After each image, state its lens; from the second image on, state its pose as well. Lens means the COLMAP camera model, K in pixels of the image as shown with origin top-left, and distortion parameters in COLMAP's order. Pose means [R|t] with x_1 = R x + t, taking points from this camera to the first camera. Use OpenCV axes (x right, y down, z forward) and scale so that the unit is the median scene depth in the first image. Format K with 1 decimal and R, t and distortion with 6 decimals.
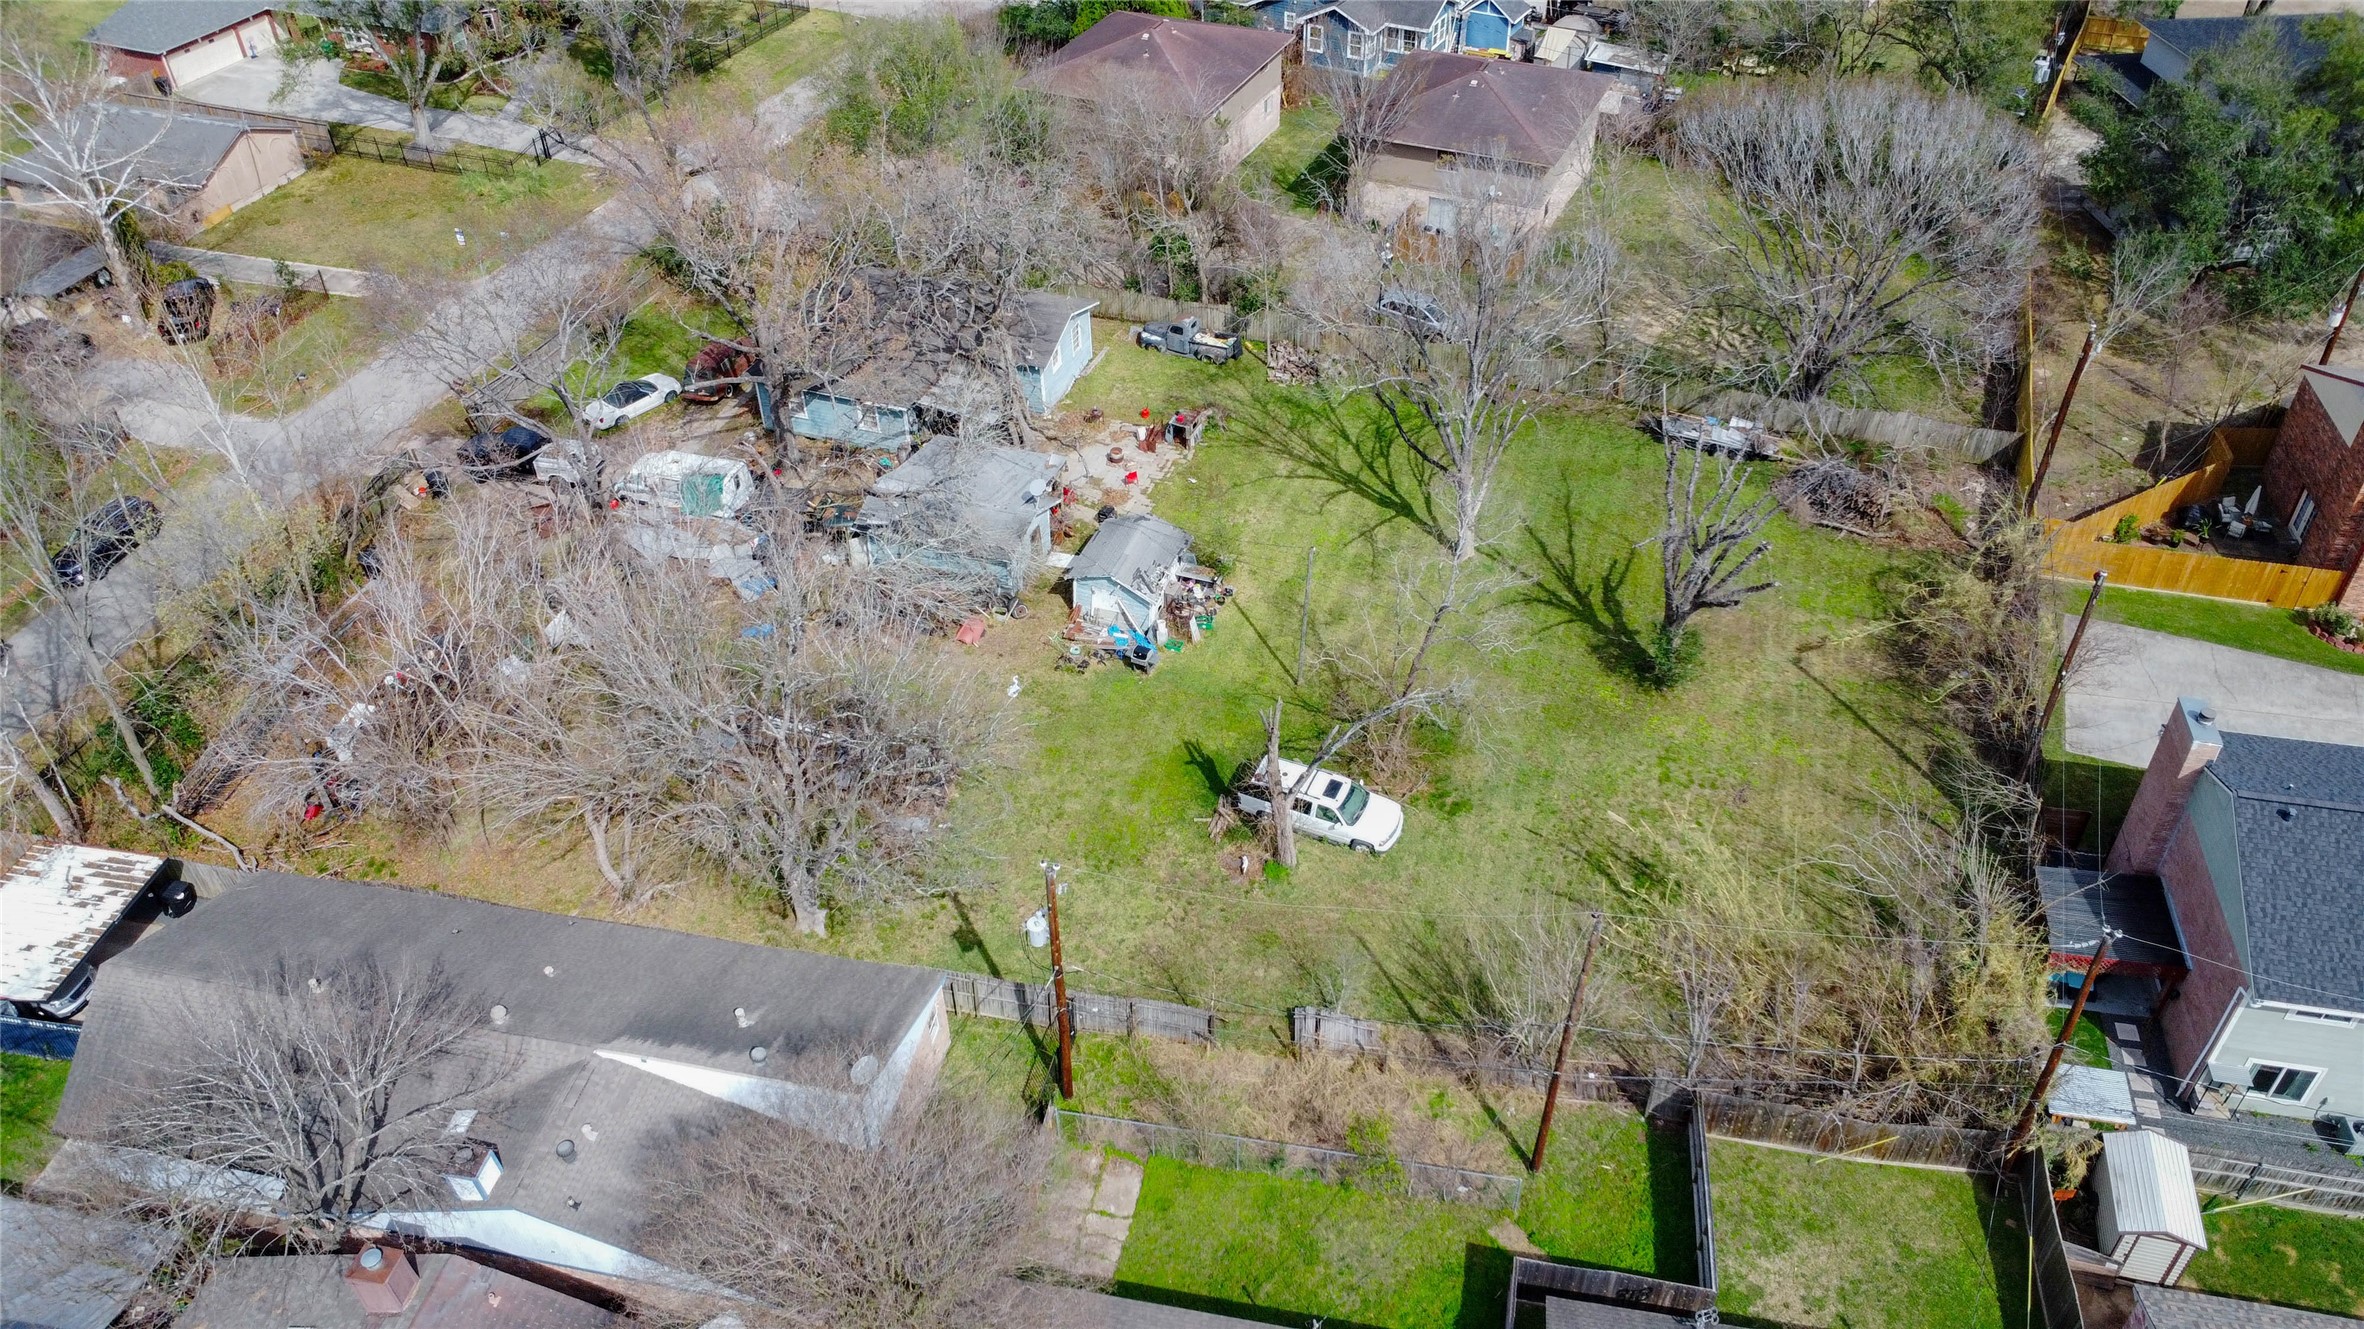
lens RADIAL K [[1715.3, 0, 1178.6], [0, 1715.3, 674.2], [0, 0, 1]] dist [-0.026795, -0.014085]
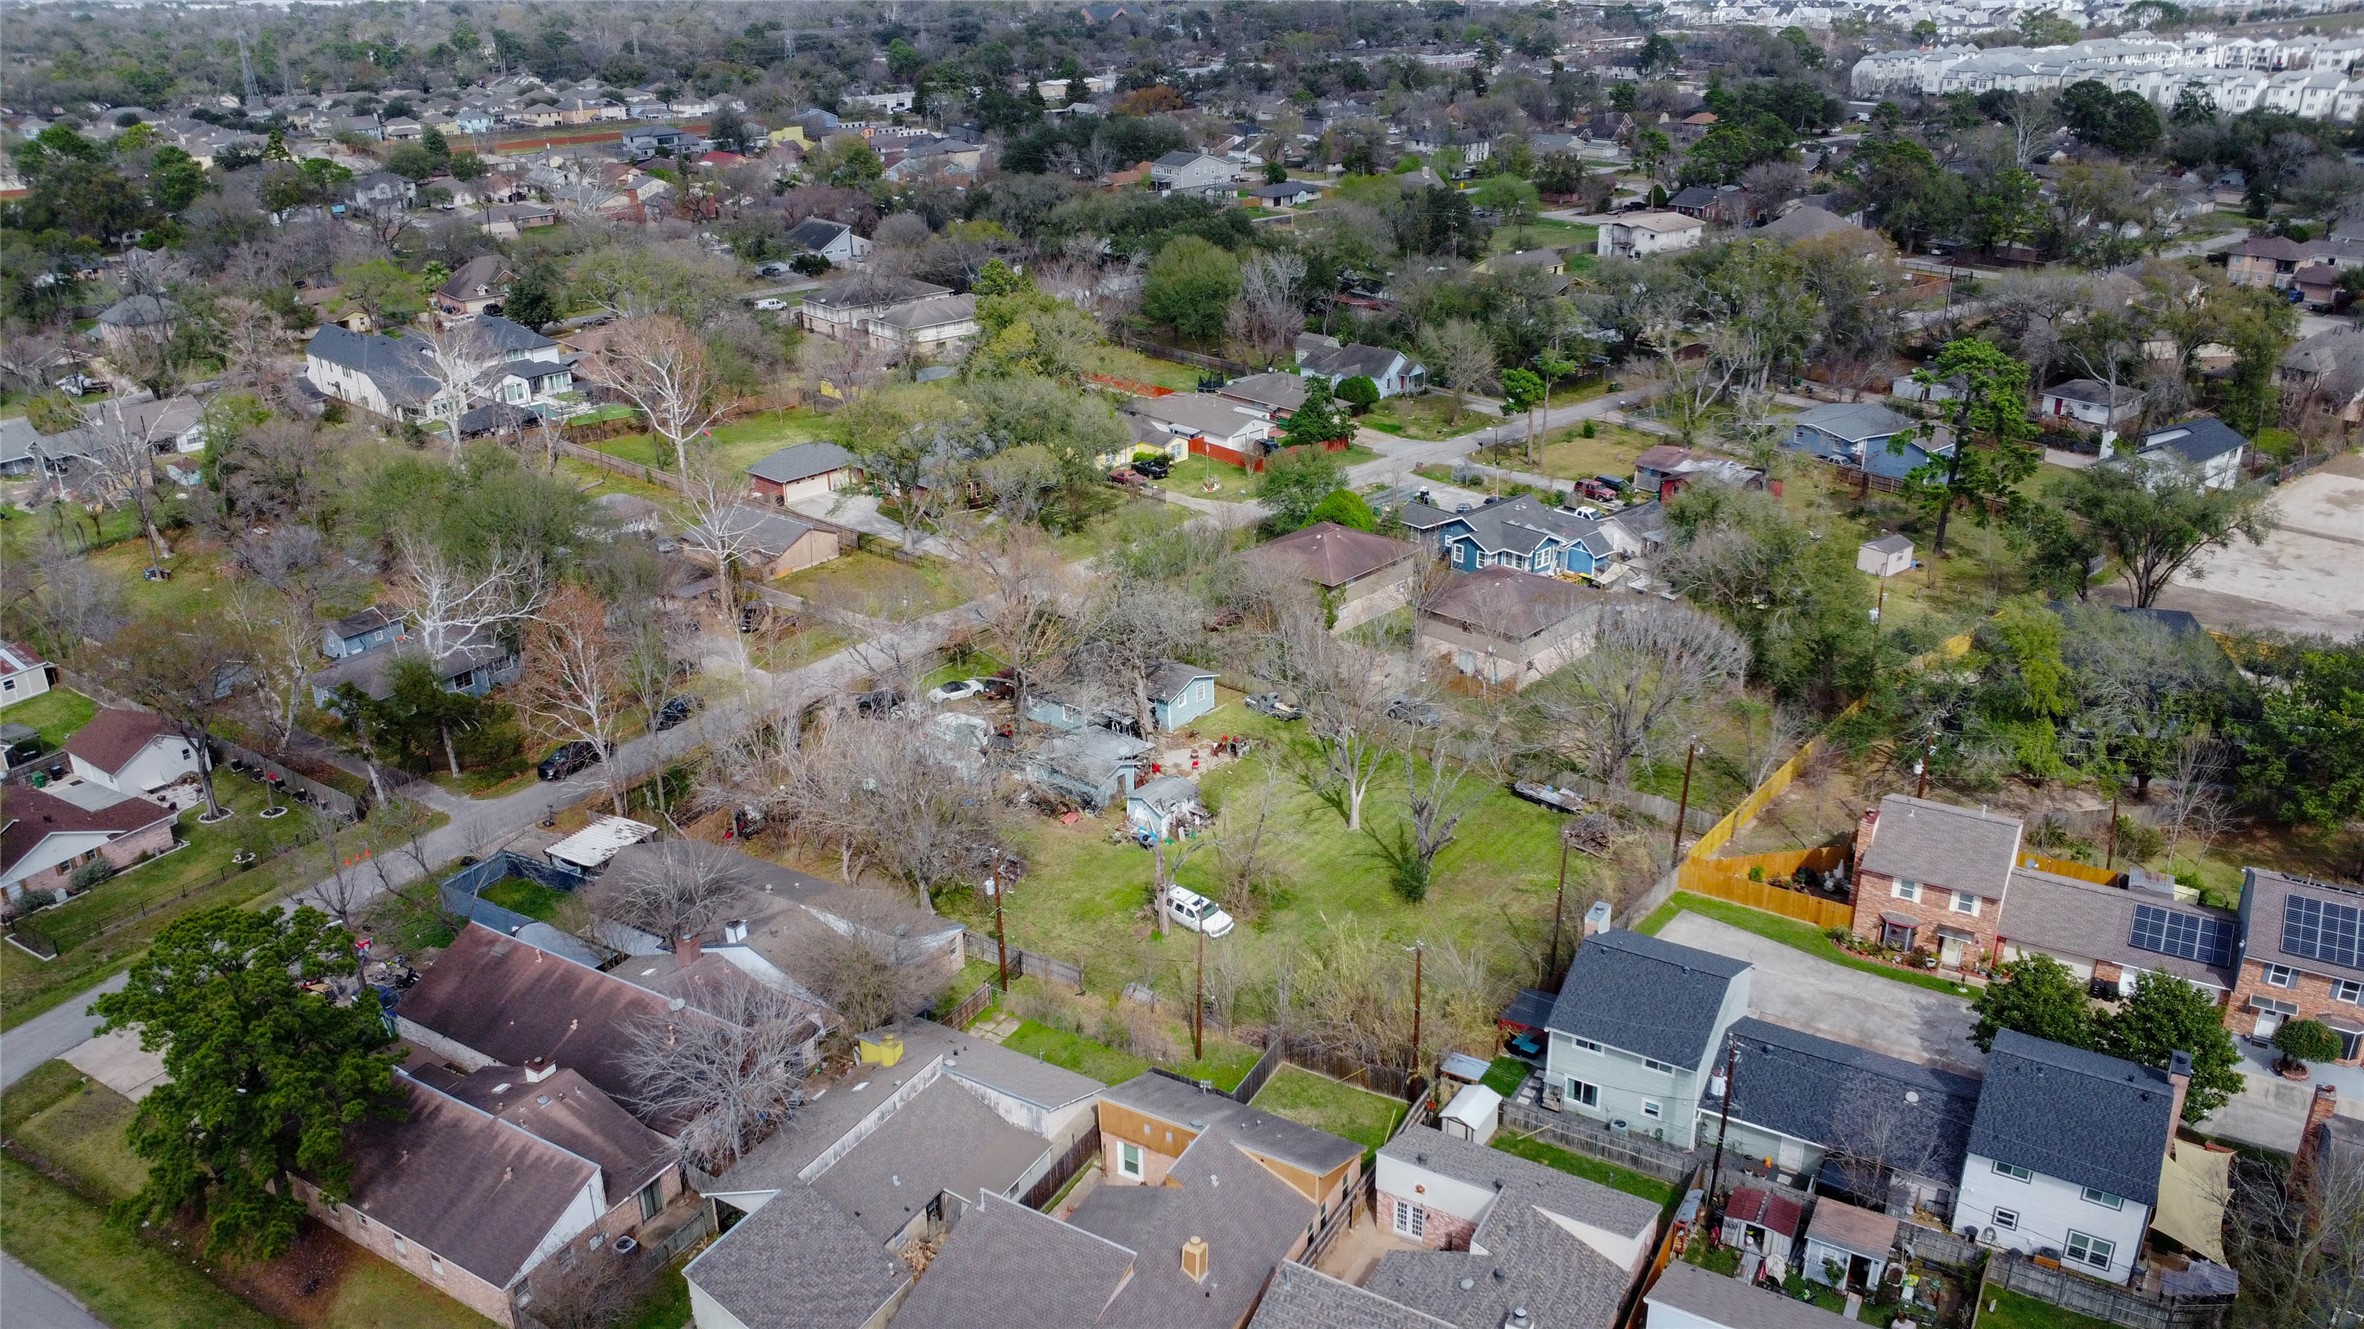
lens RADIAL K [[1715.3, 0, 1182.0], [0, 1715.3, 660.6], [0, 0, 1]] dist [-0.026795, -0.014085]
pose [[0.945714, 0.128682, -0.298439, 0.412820], [-0.208523, 0.944597, -0.253486, 0.203485], [0.249285, 0.301957, 0.920152, -0.568806]]
